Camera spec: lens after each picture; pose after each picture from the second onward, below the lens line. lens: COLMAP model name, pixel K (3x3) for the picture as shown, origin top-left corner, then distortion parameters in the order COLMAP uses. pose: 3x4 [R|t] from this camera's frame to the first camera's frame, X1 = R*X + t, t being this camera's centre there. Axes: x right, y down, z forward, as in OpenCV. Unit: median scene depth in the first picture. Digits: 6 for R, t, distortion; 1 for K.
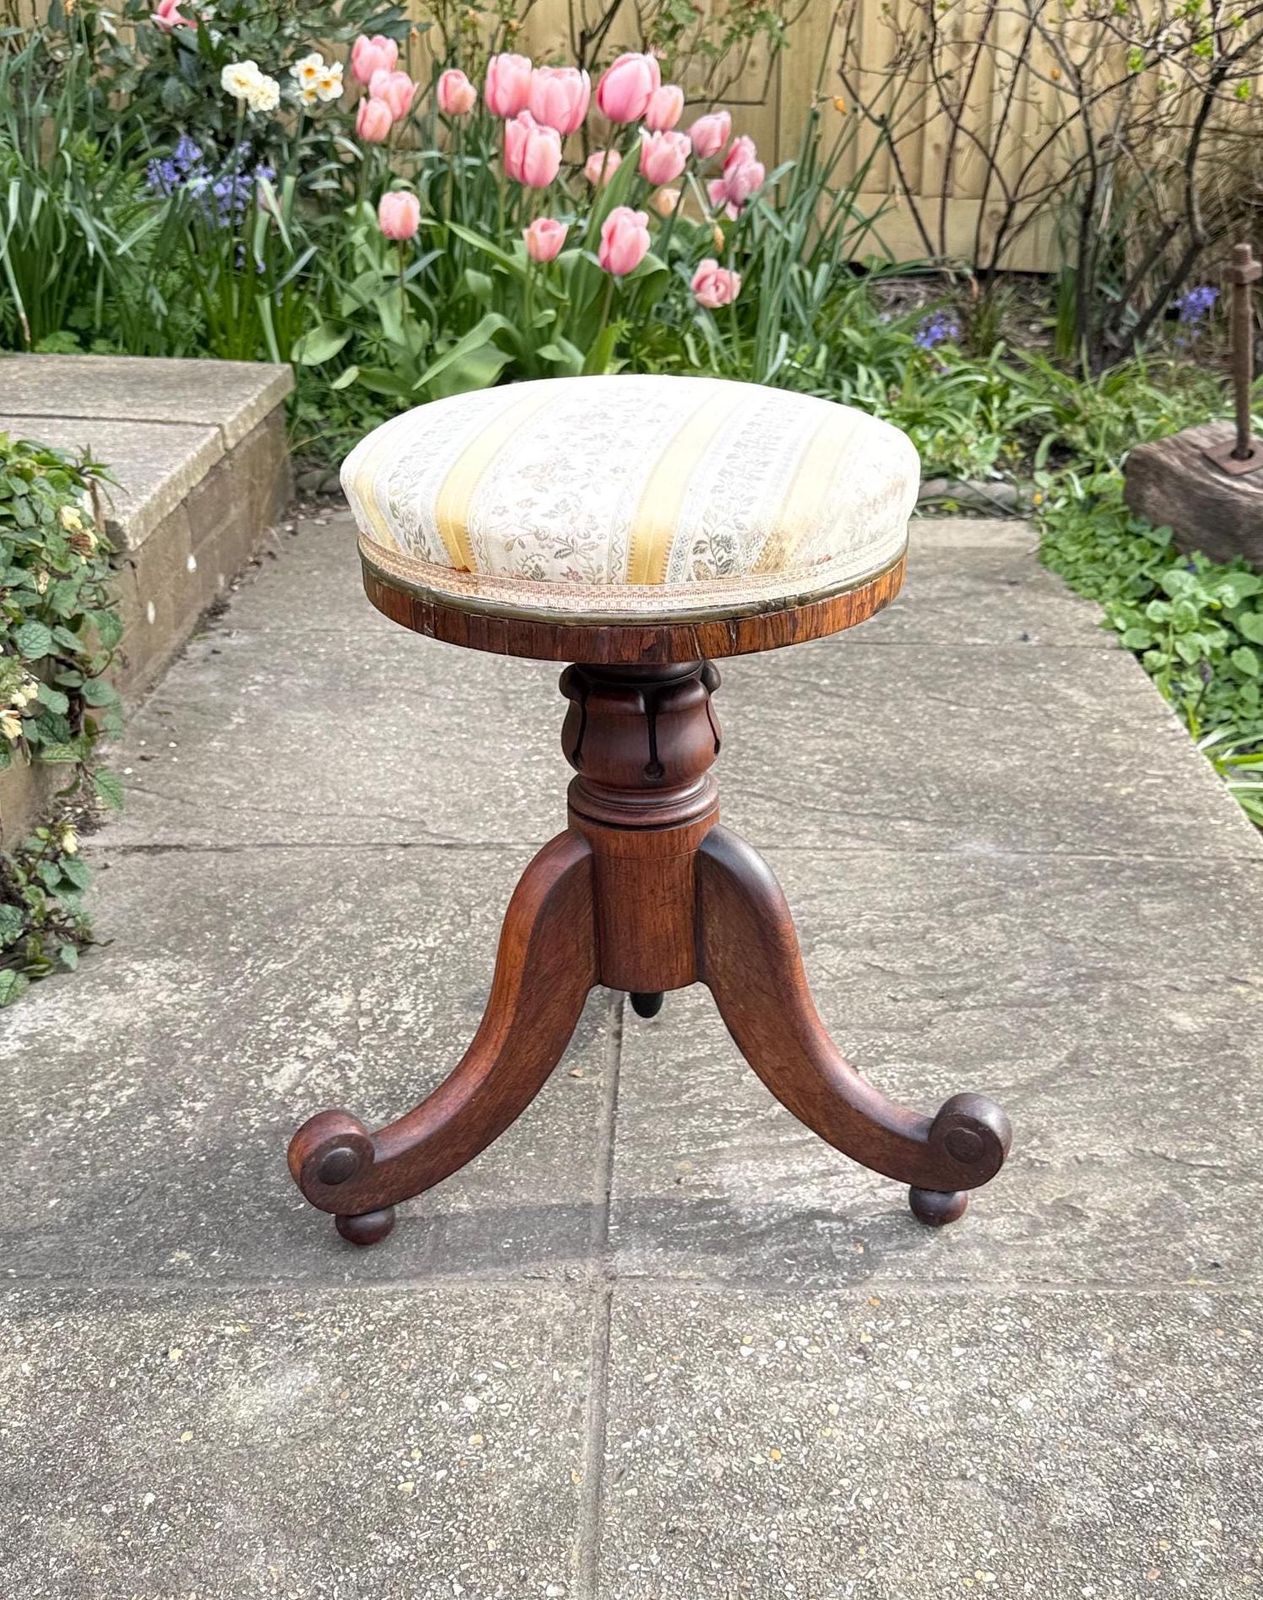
lens RADIAL K [[1804.1, 0, 689.2], [0, 1804.1, 777.6], [0, 0, 1]] dist [0.115616, 0.000000]
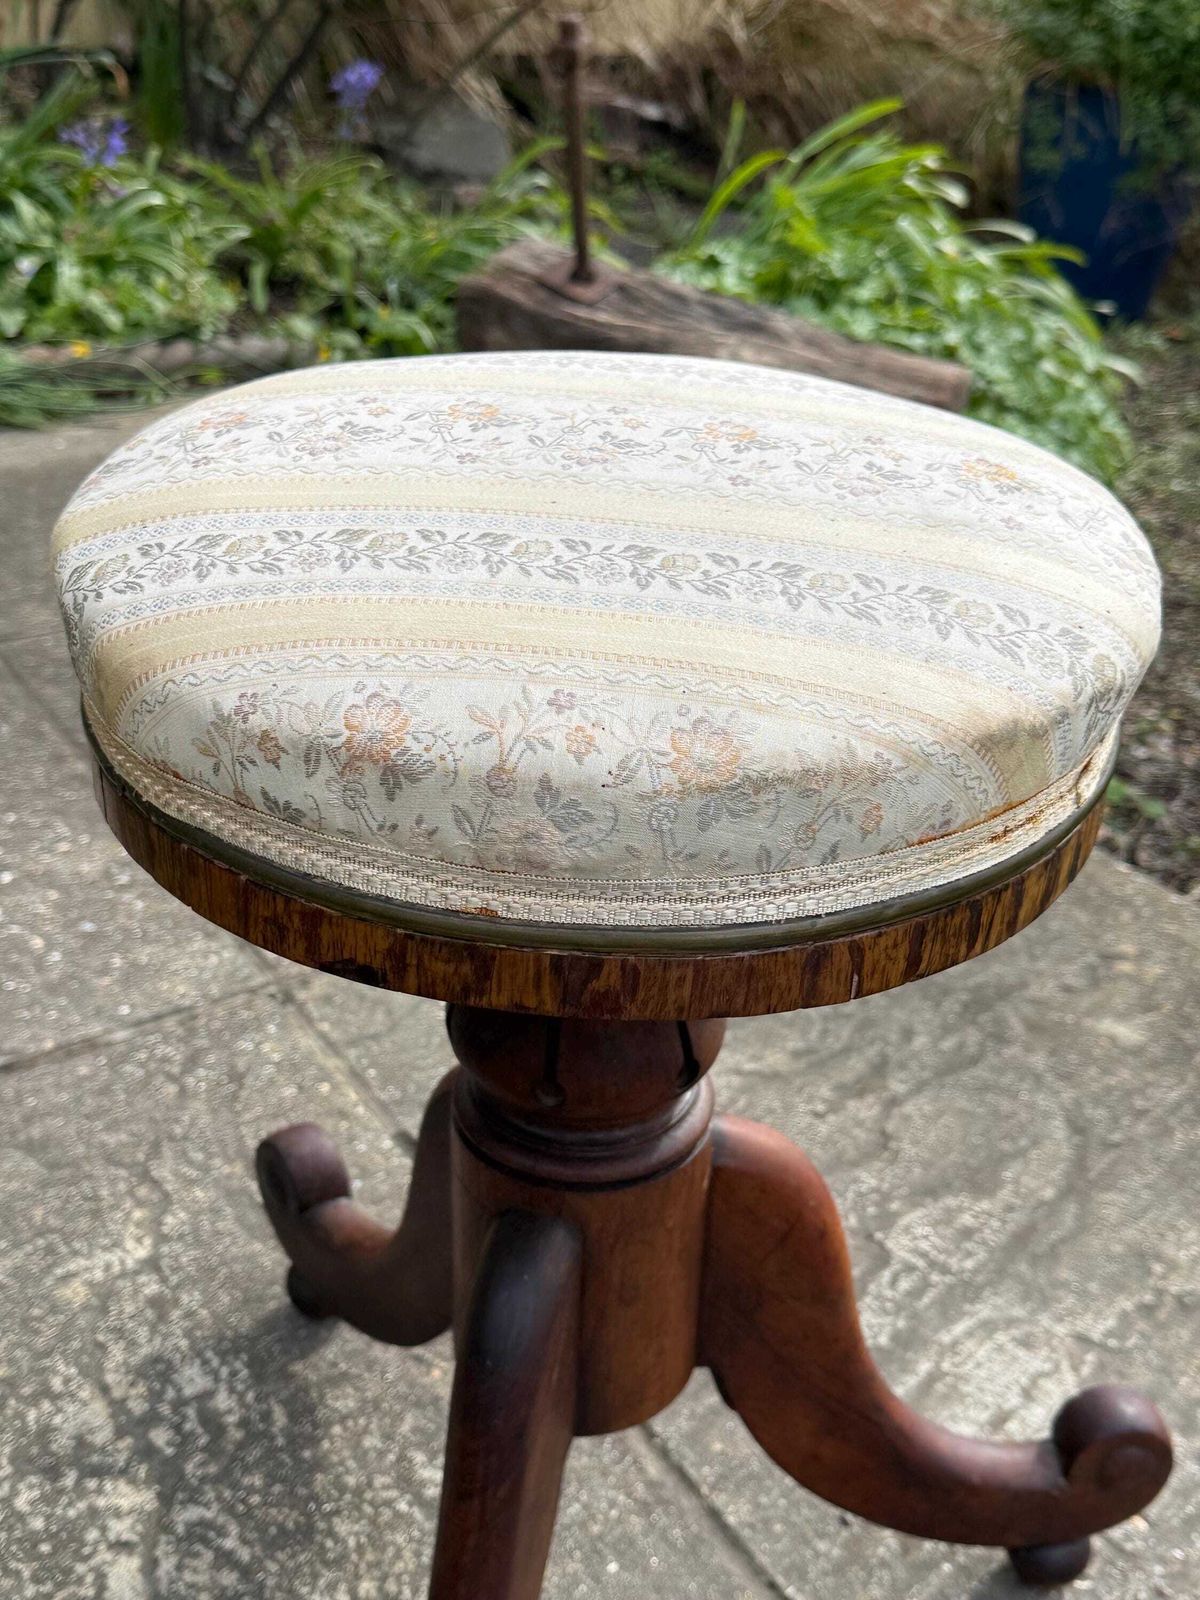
lens RADIAL K [[1976.8, 0, 585.0], [0, 1976.8, 789.0], [0, 0, 1]] dist [0.017533, 0.000000]
pose [[0.845074, -0.234486, 0.480486, -0.314549], [0.186951, 0.971560, 0.145332, -0.137115], [-0.500899, -0.032989, 0.864877, 0.359345]]
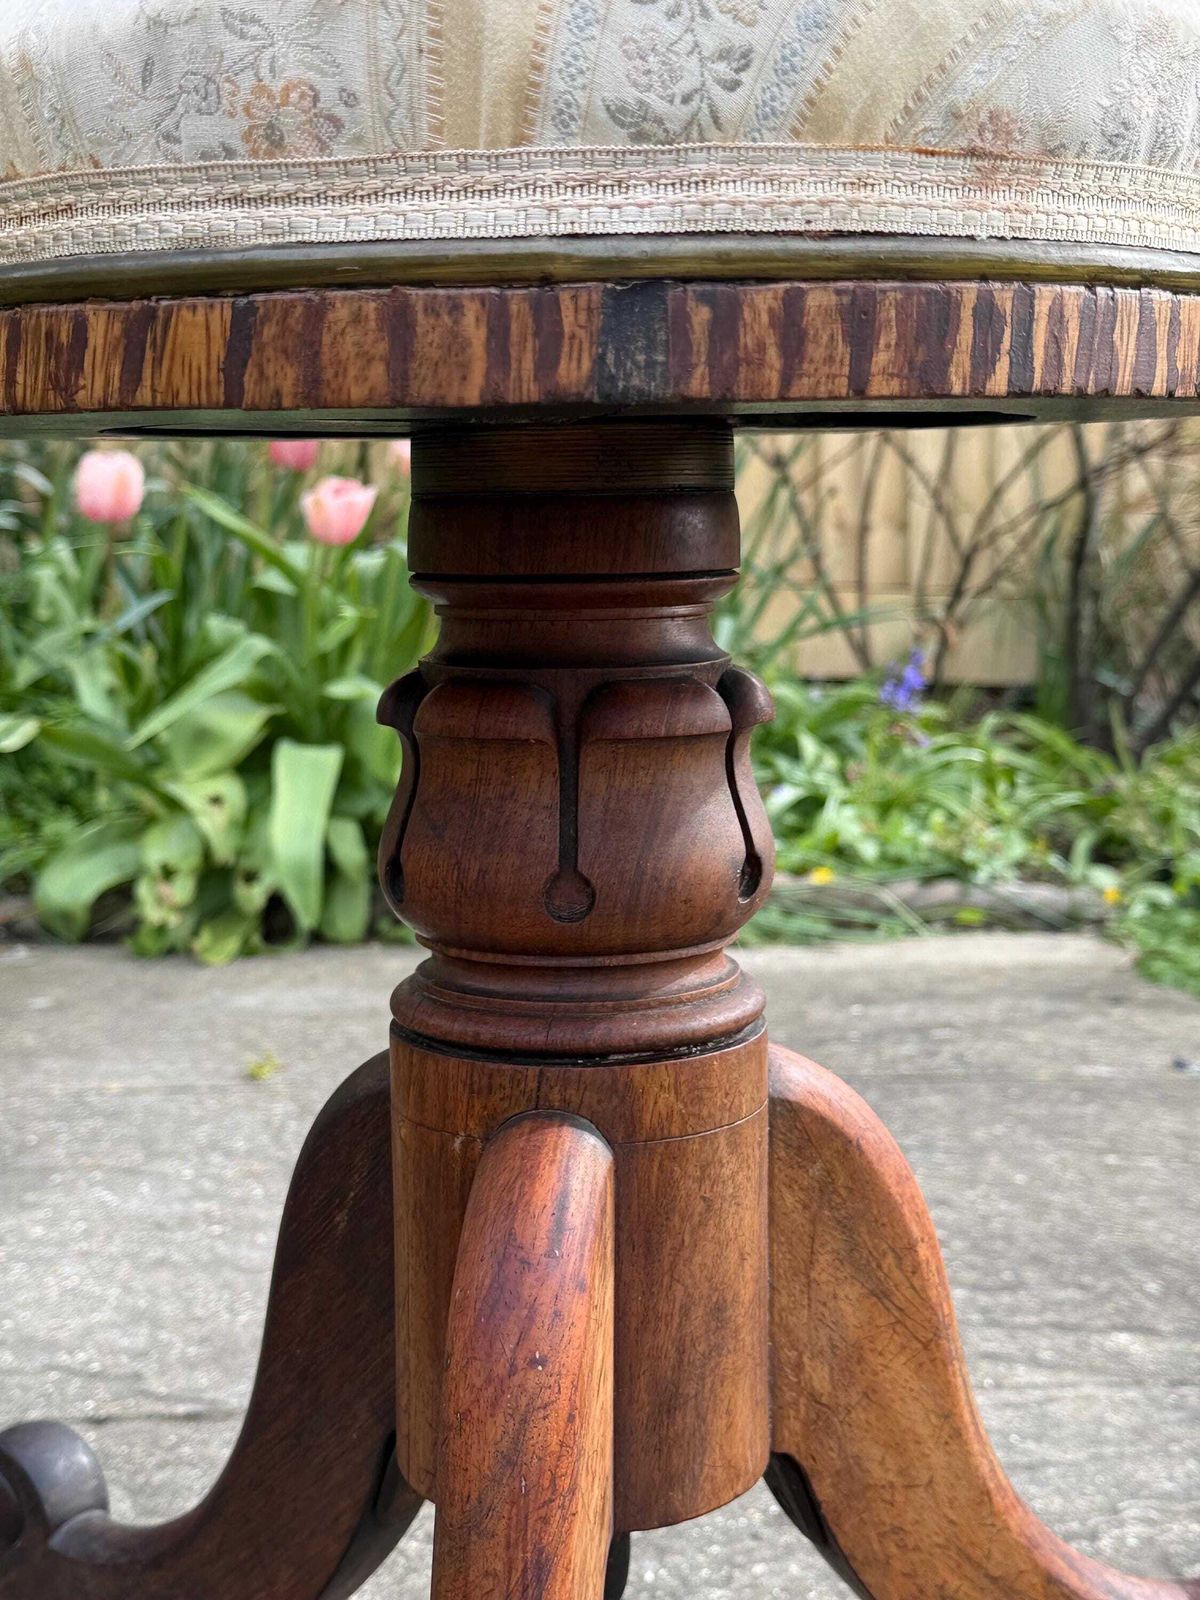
lens RADIAL K [[2267.9, 0, 585.8], [0, 2267.9, 799.3], [0, 0, 1]] dist [0.122070, 0.000000]
pose [[0.997726, -0.030119, 0.060300, -0.072209], [0.046585, 0.954689, -0.293938, 0.075388], [-0.048715, 0.296079, 0.953921, 0.437183]]
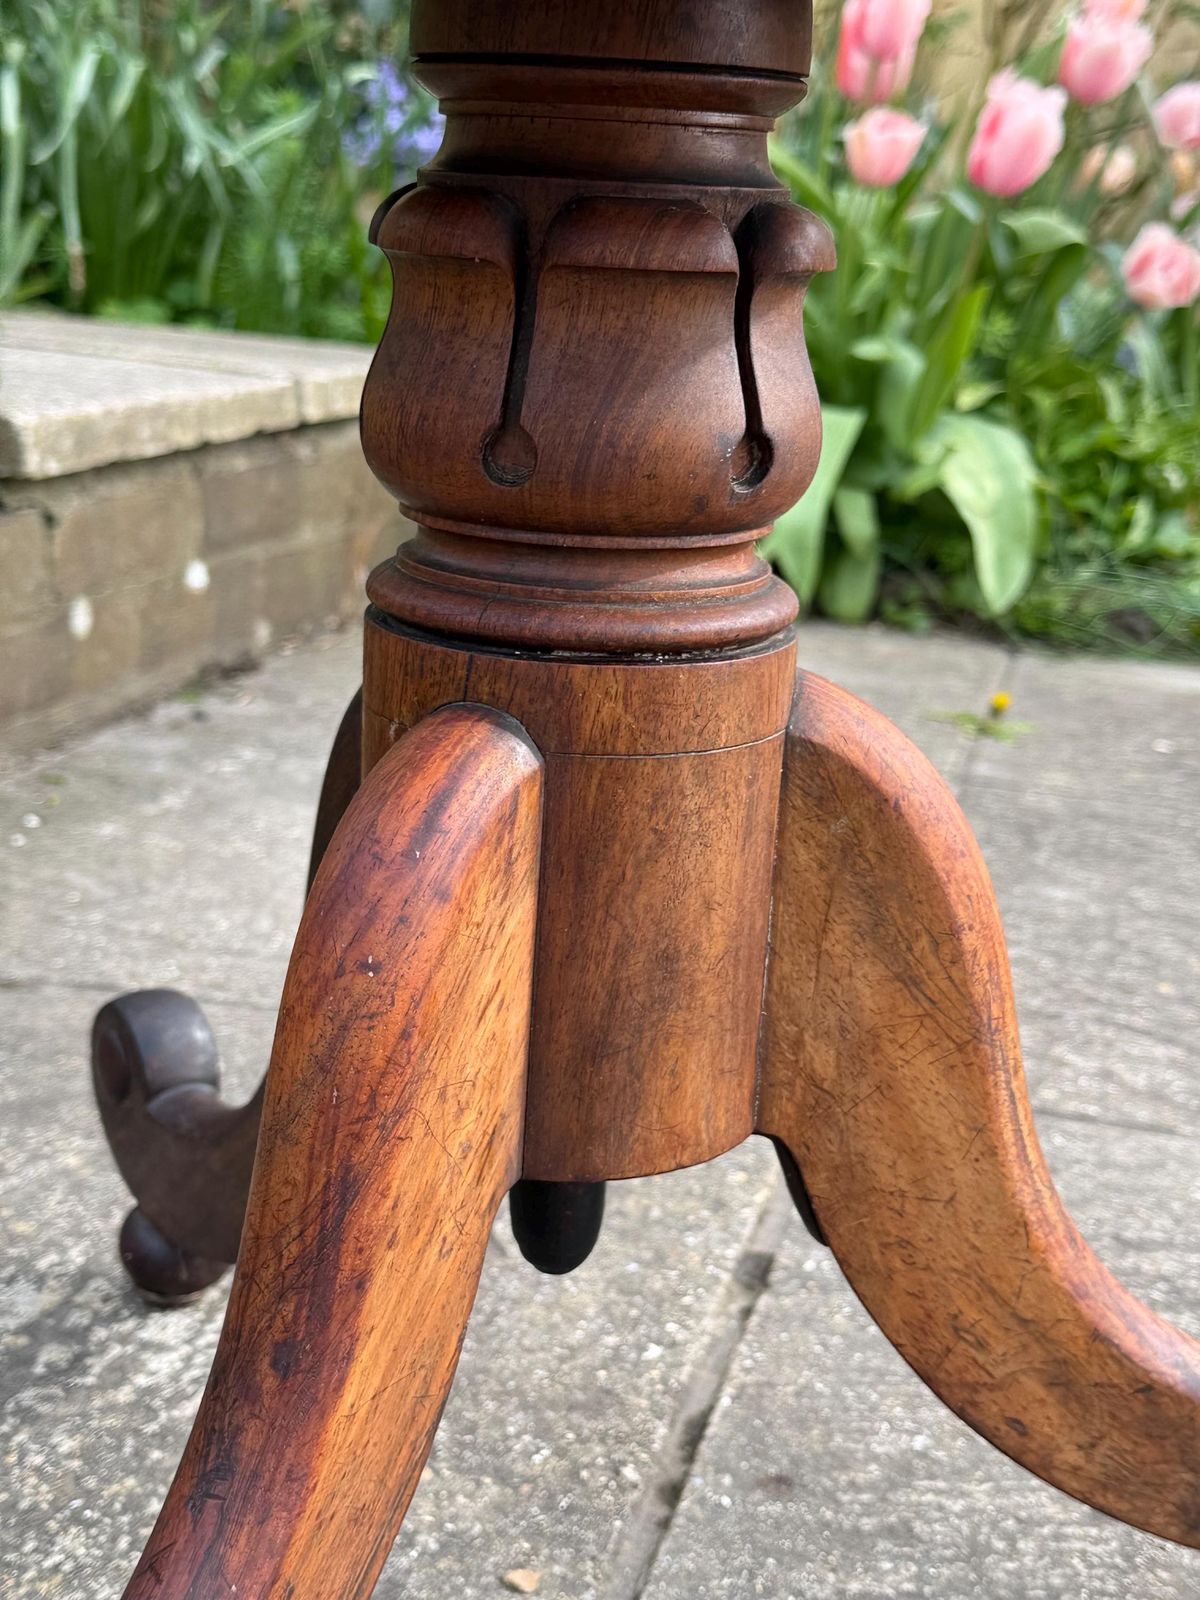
lens RADIAL K [[2267.9, 0, 615.9], [0, 2267.9, 809.8], [0, 0, 1]] dist [0.122070, 0.000000]
pose [[0.971597, 0.100618, -0.214186, 0.033843], [-0.135228, 0.978837, -0.153596, 0.076280], [0.194198, 0.178197, 0.964641, 0.502324]]
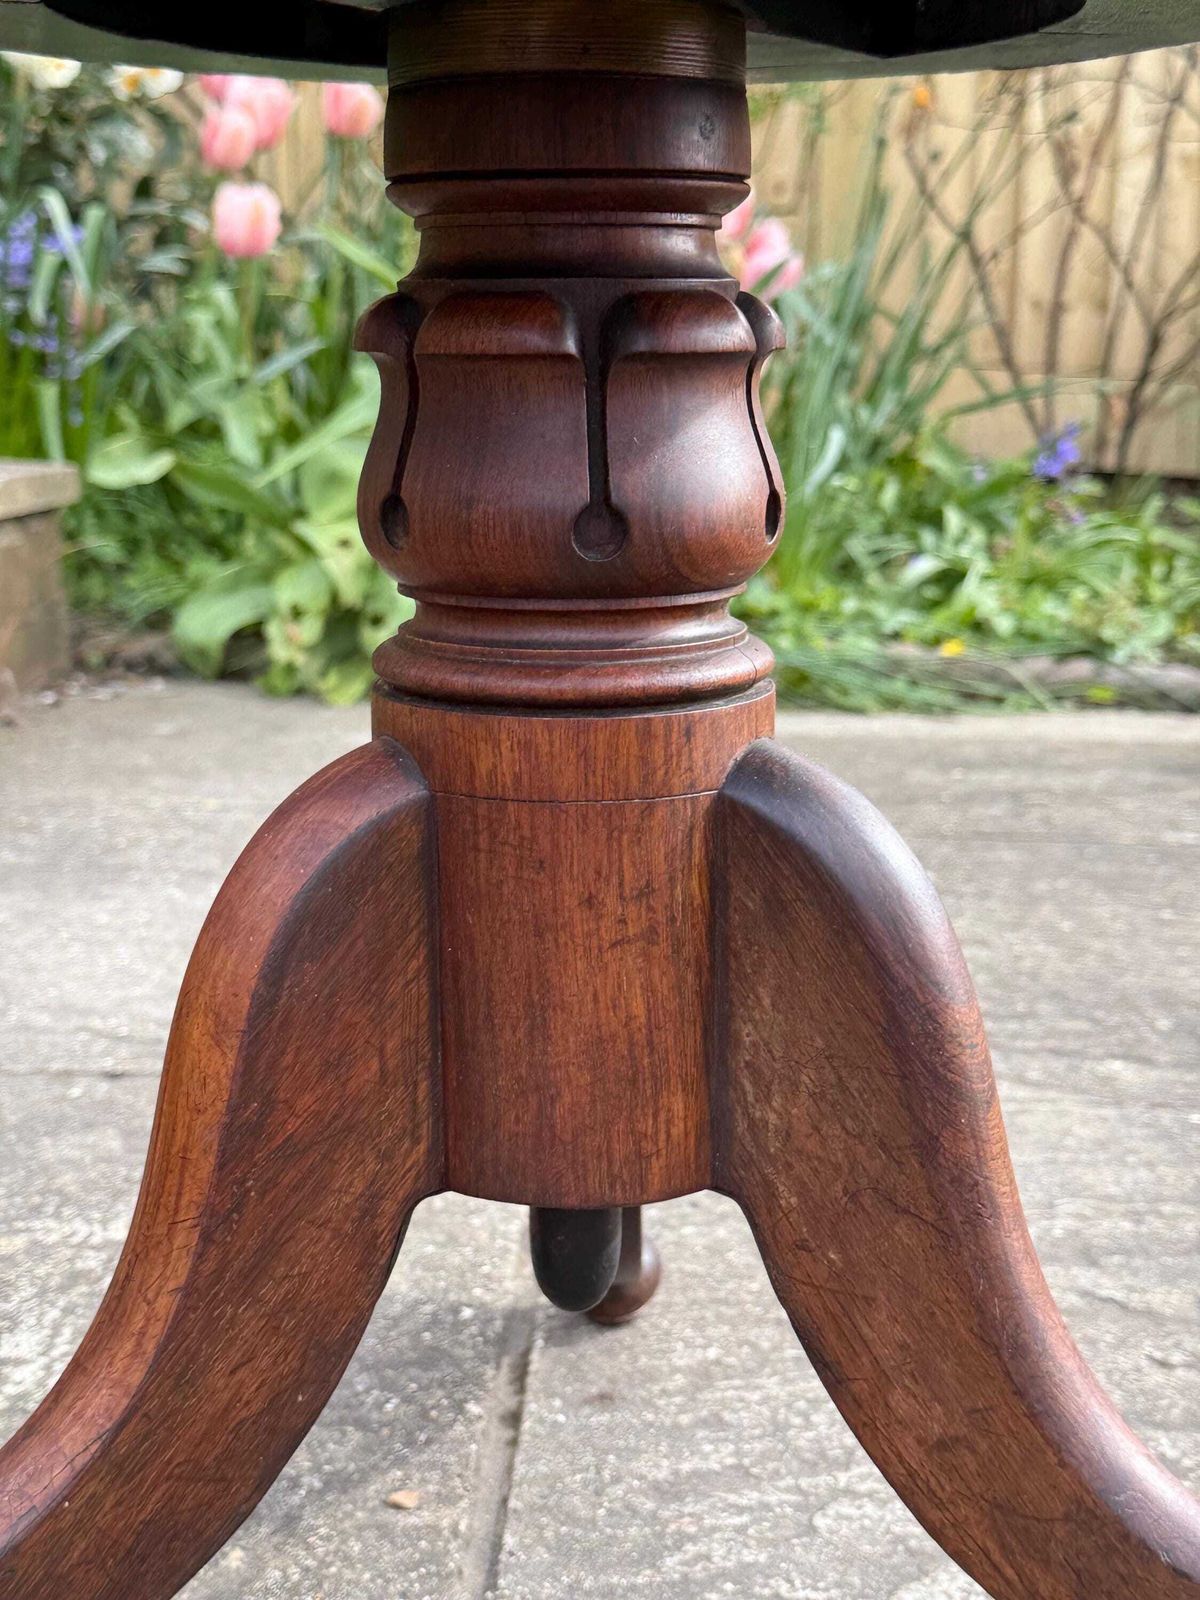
lens RADIAL K [[2267.9, 0, 593.4], [0, 2267.9, 806.2], [0, 0, 1]] dist [0.122070, 0.000000]
pose [[0.999177, 0.013423, -0.038269, -0.002187], [-0.021159, 0.977567, -0.209560, 0.109508], [0.034598, 0.210198, 0.977047, 0.433397]]
